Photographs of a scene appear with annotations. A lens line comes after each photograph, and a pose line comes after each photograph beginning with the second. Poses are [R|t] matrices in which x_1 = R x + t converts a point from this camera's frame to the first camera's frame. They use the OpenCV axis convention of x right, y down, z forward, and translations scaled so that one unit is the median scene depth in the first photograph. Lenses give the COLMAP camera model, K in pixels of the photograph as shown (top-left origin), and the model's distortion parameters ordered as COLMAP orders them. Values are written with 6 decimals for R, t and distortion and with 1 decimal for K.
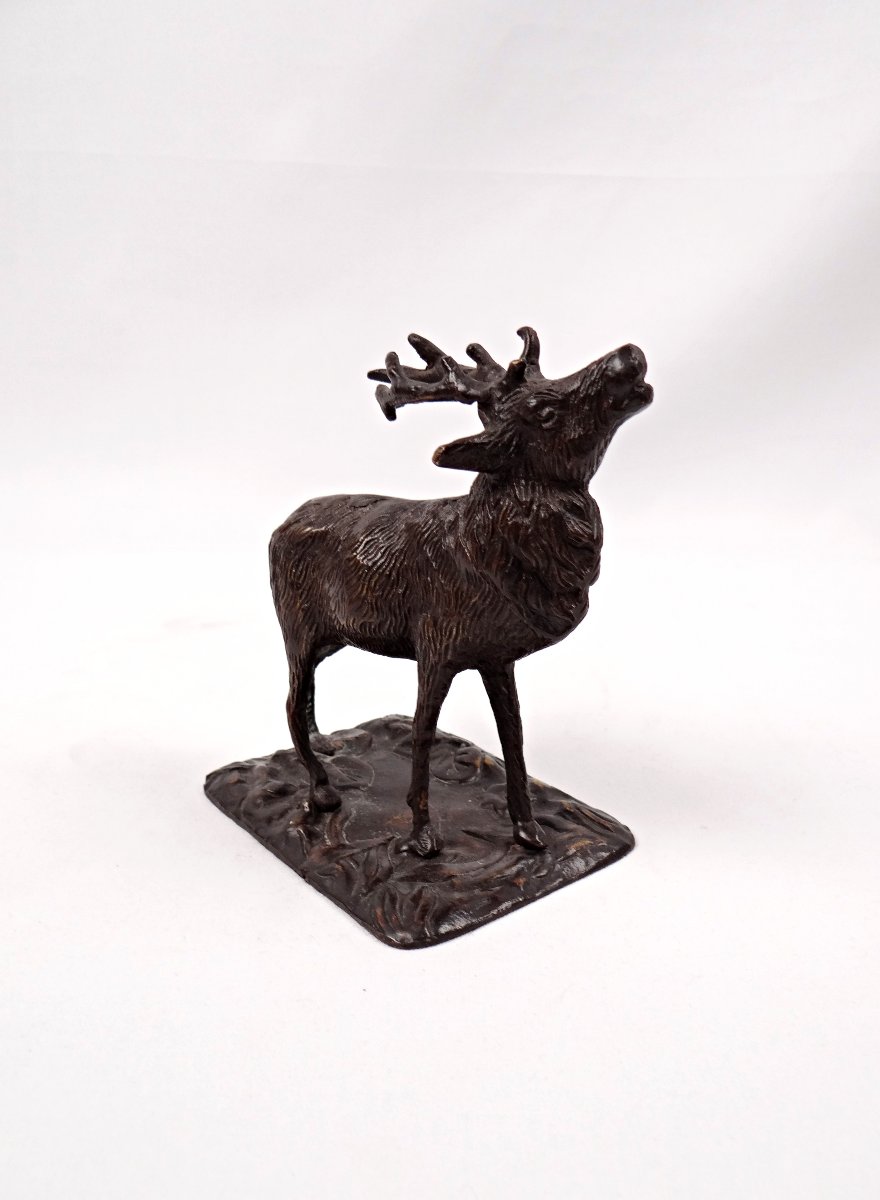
lens RADIAL K [[1003.9, 0, 434.8], [0, 1003.9, 600.1], [0, 0, 1]] dist [0.003398, 0.000515]
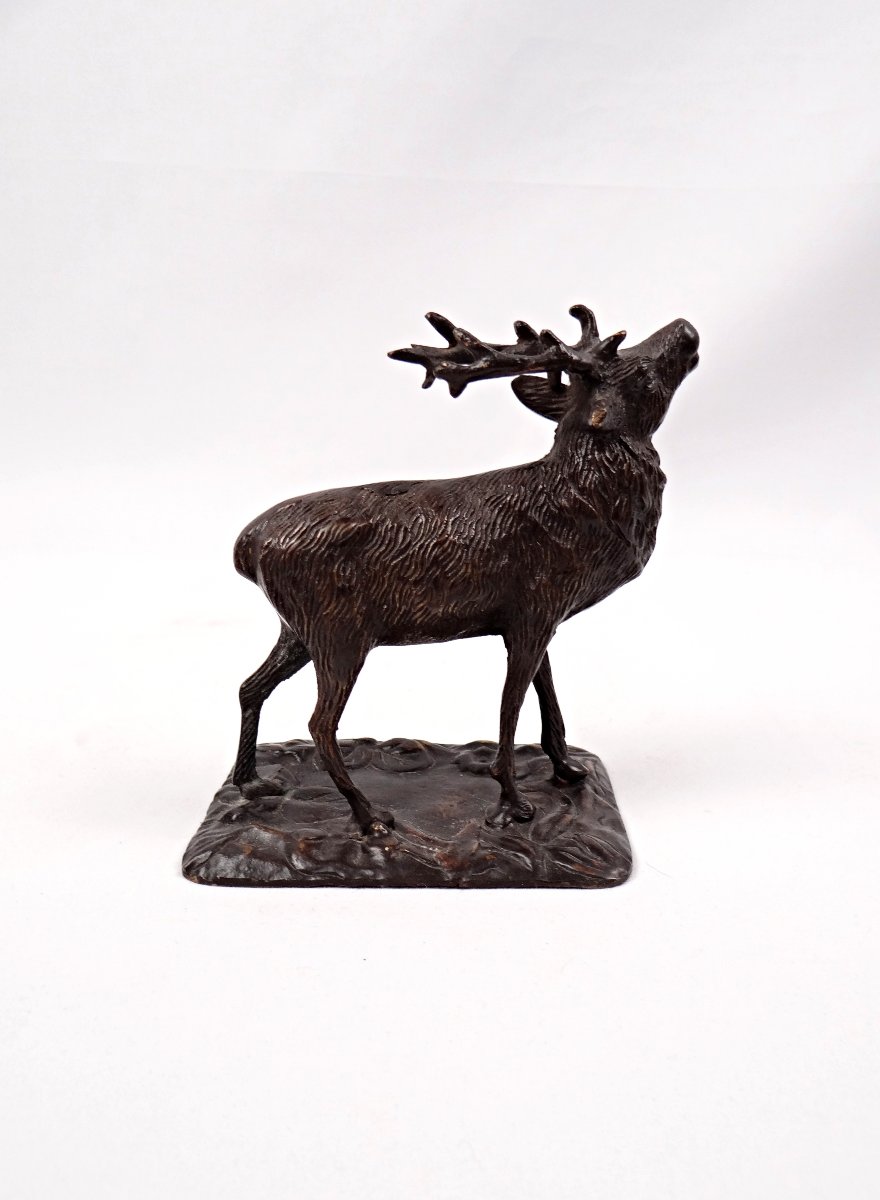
lens RADIAL K [[1003.9, 0, 434.8], [0, 1003.9, 600.1], [0, 0, 1]] dist [0.003398, 0.000515]
pose [[0.620462, -0.179417, 0.763437, -0.855735], [0.209048, 0.976094, 0.059495, -0.046317], [-0.755861, 0.122680, 0.643136, 0.402970]]
